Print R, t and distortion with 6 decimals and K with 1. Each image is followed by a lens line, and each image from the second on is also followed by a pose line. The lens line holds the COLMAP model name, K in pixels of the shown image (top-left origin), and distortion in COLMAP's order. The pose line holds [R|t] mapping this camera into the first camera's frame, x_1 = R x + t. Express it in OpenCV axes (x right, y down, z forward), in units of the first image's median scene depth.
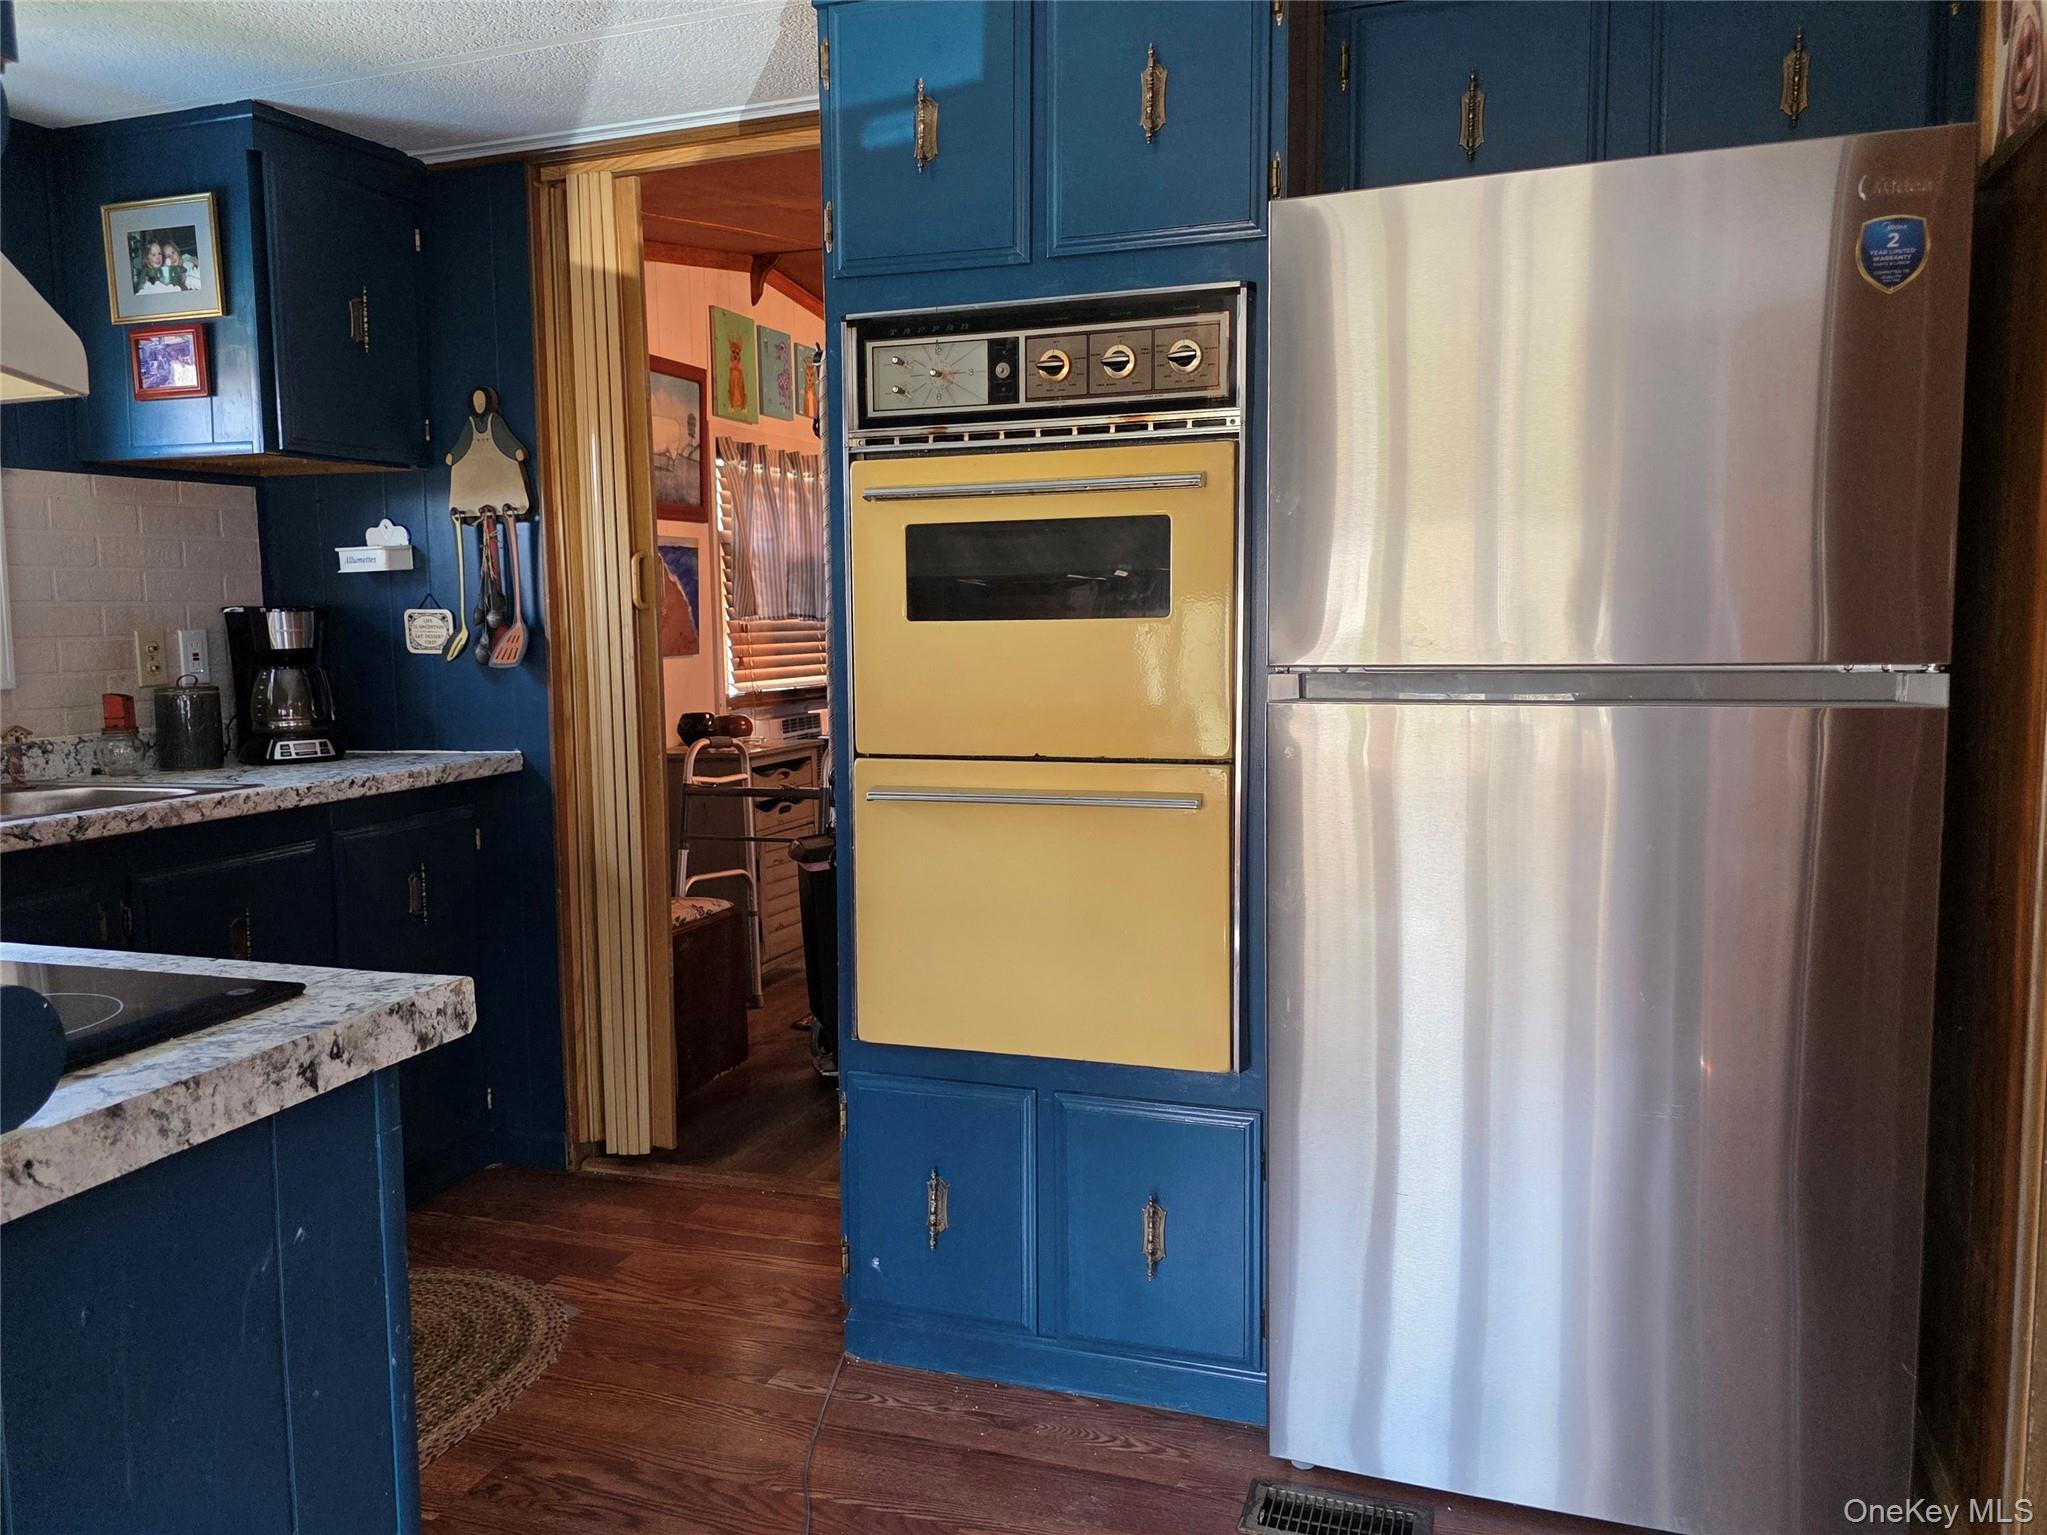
lens RADIAL K [[1538.5, 0, 1021.9], [0, 1538.5, 767.9], [0, 0, 1]] dist [-0.001075, -0.000092]
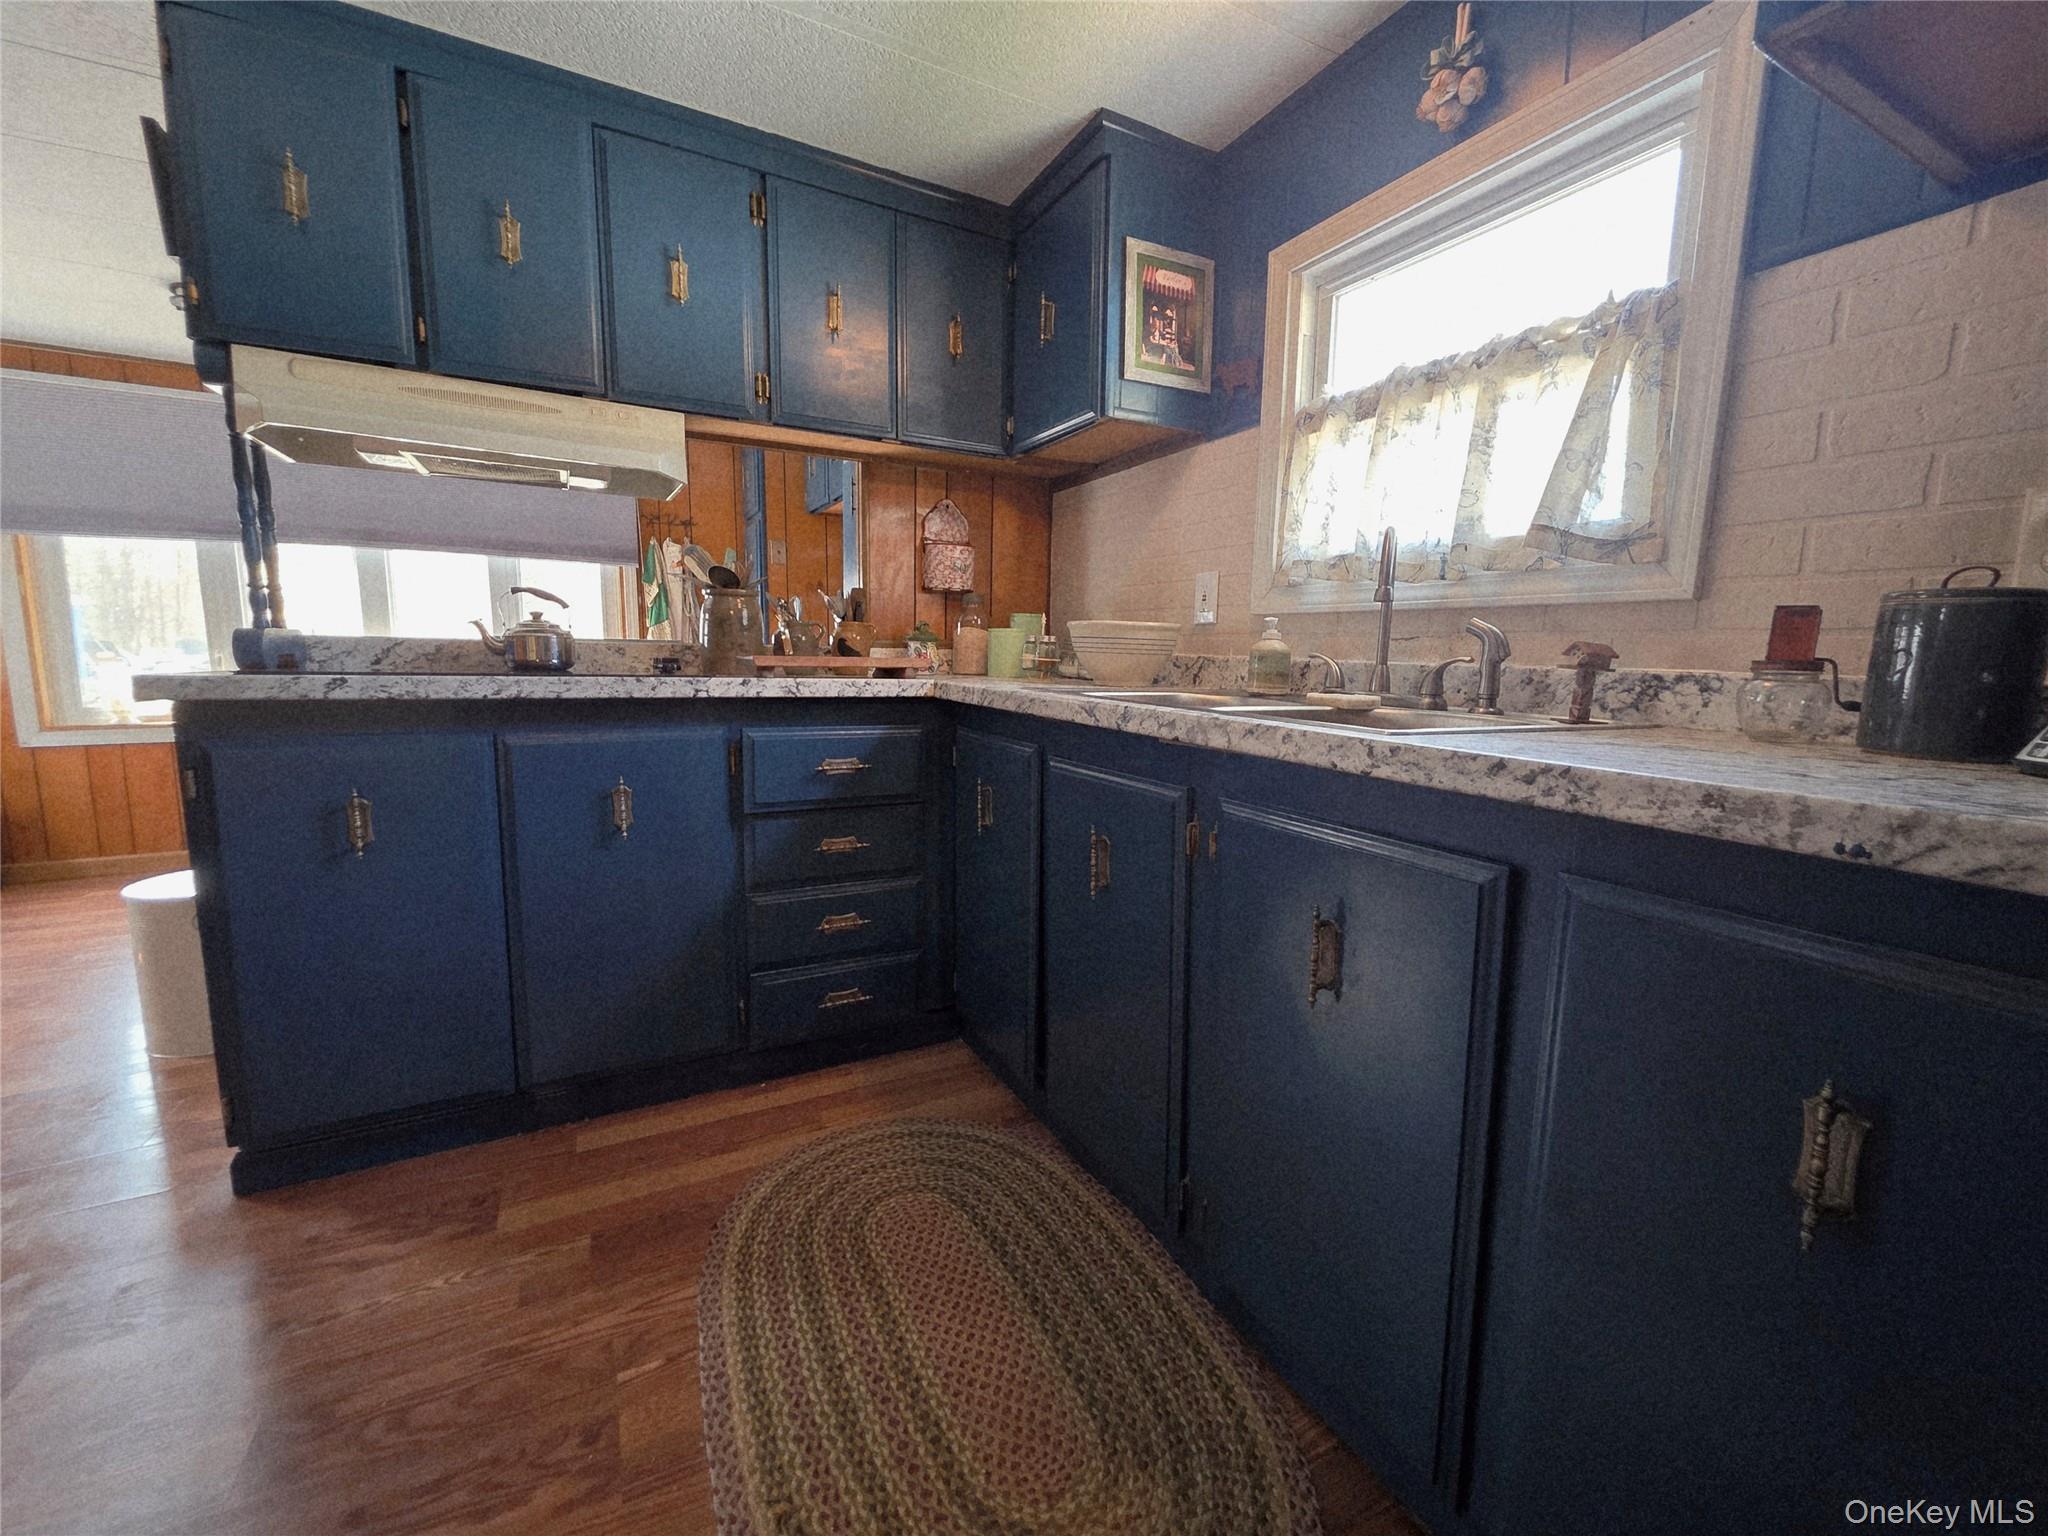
lens RADIAL K [[828.4, 0, 1025.3], [0, 828.4, 751.6], [0, 0, 1]] dist [-0.000629, -0.000255]
pose [[-0.685967, 0.089638, -0.722090, -0.168945], [-0.085794, 0.975497, 0.202597, -0.037530], [0.722557, 0.200926, -0.661468, 1.180347]]
